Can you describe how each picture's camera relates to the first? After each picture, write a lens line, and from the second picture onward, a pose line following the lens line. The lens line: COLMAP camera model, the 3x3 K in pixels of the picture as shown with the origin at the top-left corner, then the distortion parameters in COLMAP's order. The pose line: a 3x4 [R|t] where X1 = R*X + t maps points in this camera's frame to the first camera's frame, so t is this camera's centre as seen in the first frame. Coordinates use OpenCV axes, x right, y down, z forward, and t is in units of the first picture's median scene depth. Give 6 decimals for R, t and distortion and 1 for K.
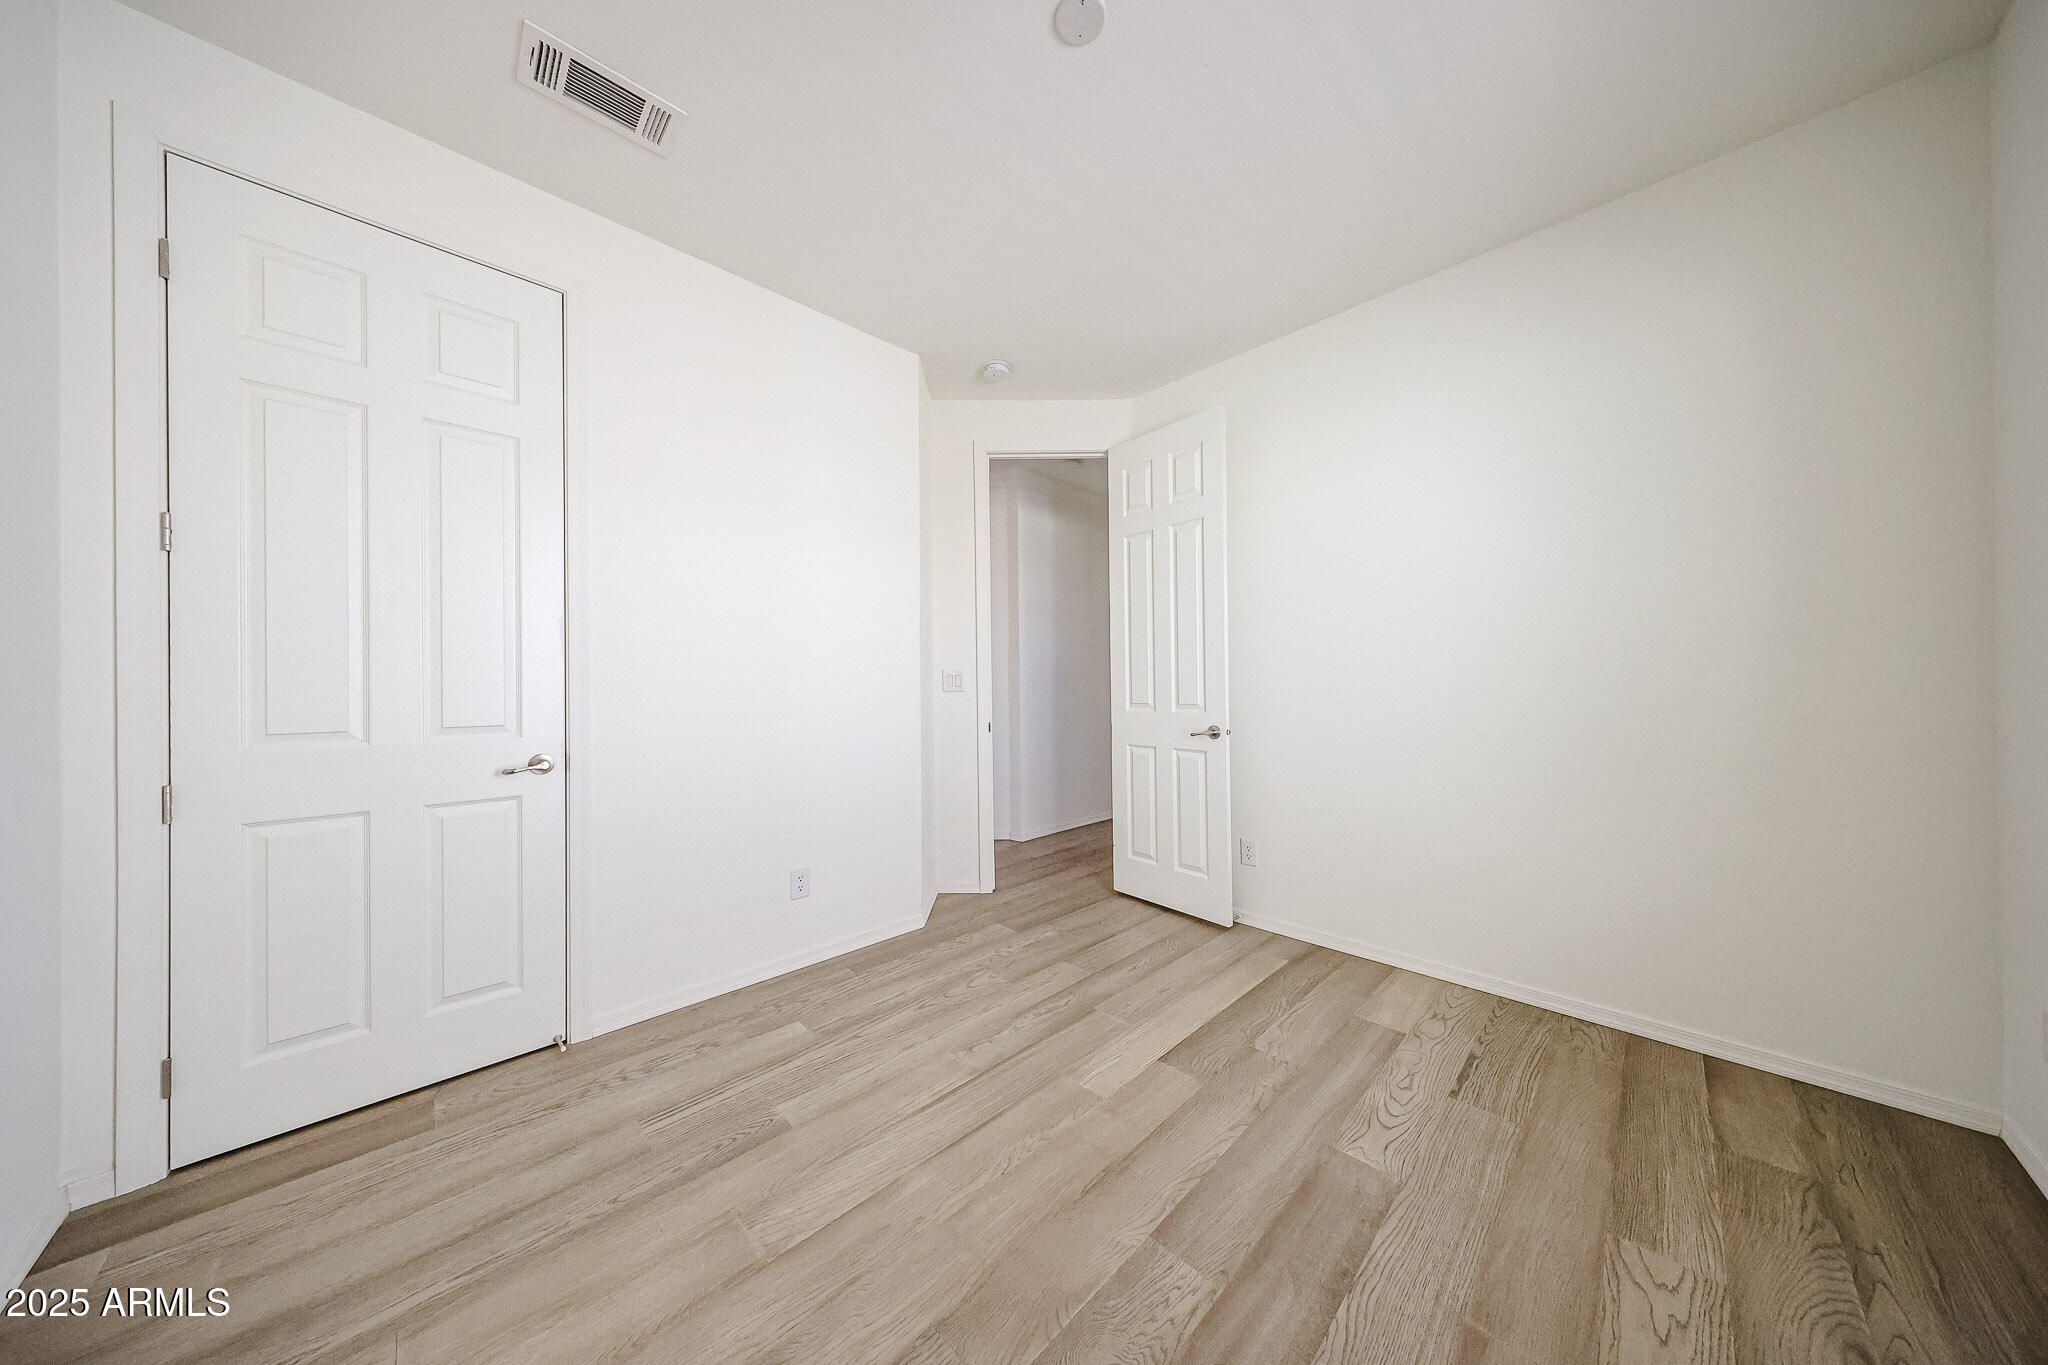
lens RADIAL K [[645.0, 0, 1024.0], [0, 645.0, 682.5], [0, 0, 1]] dist [0.001372, 0.000078]
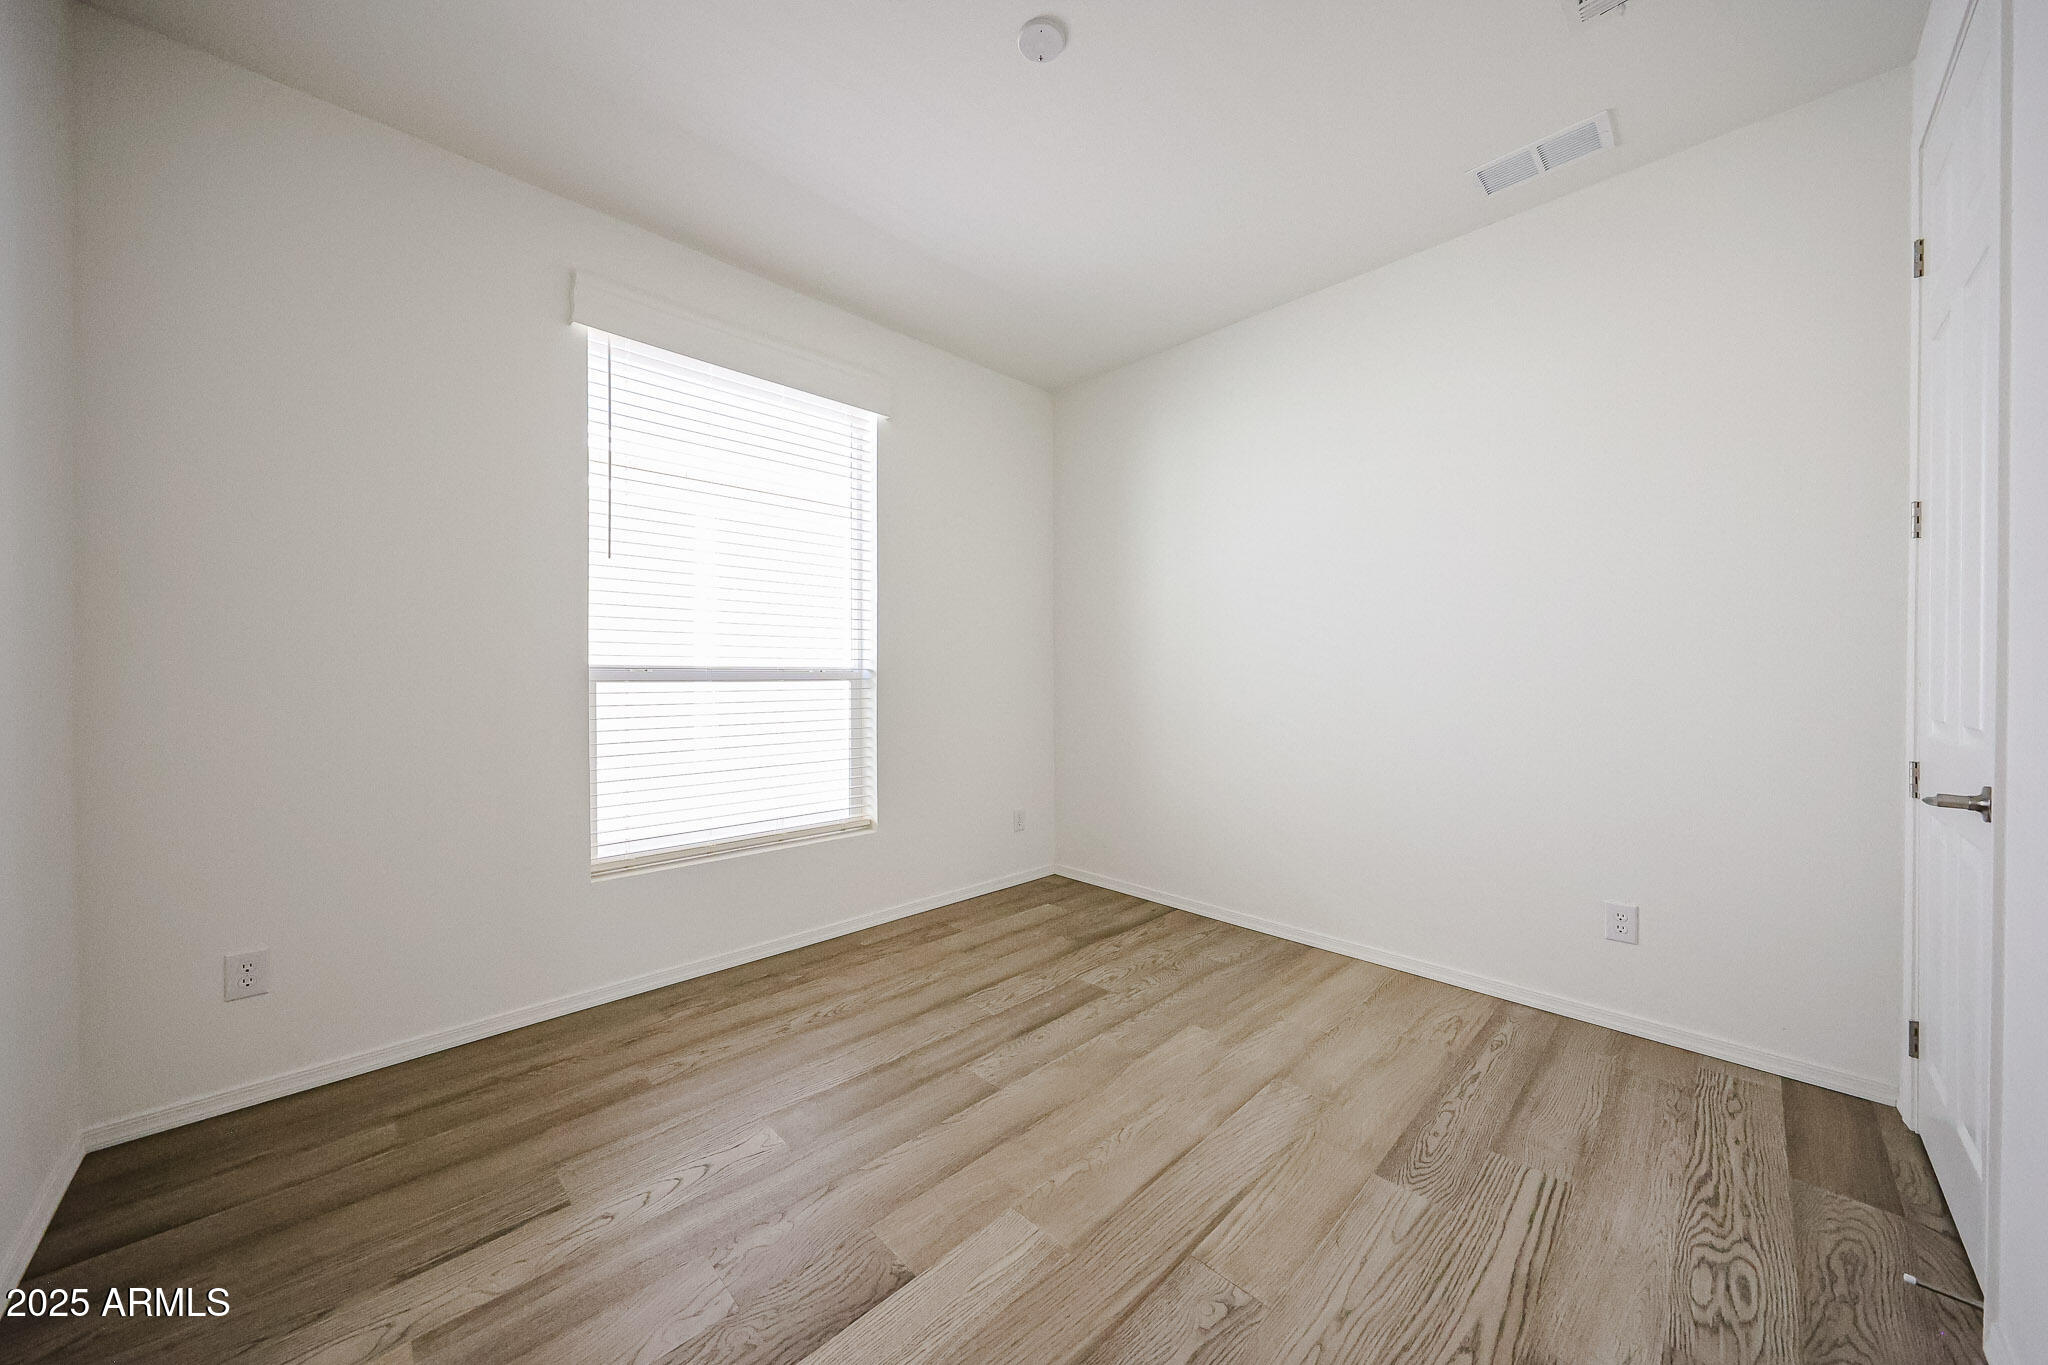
lens RADIAL K [[734.5, 0, 1024.0], [0, 734.5, 682.5], [0, 0, 1]] dist [0.000208, 0.000002]
pose [[-0.999960, 0.007674, -0.004490, 0.119609], [0.007649, 0.999956, 0.005441, 0.012107], [0.004531, 0.005406, -0.999975, 2.022351]]
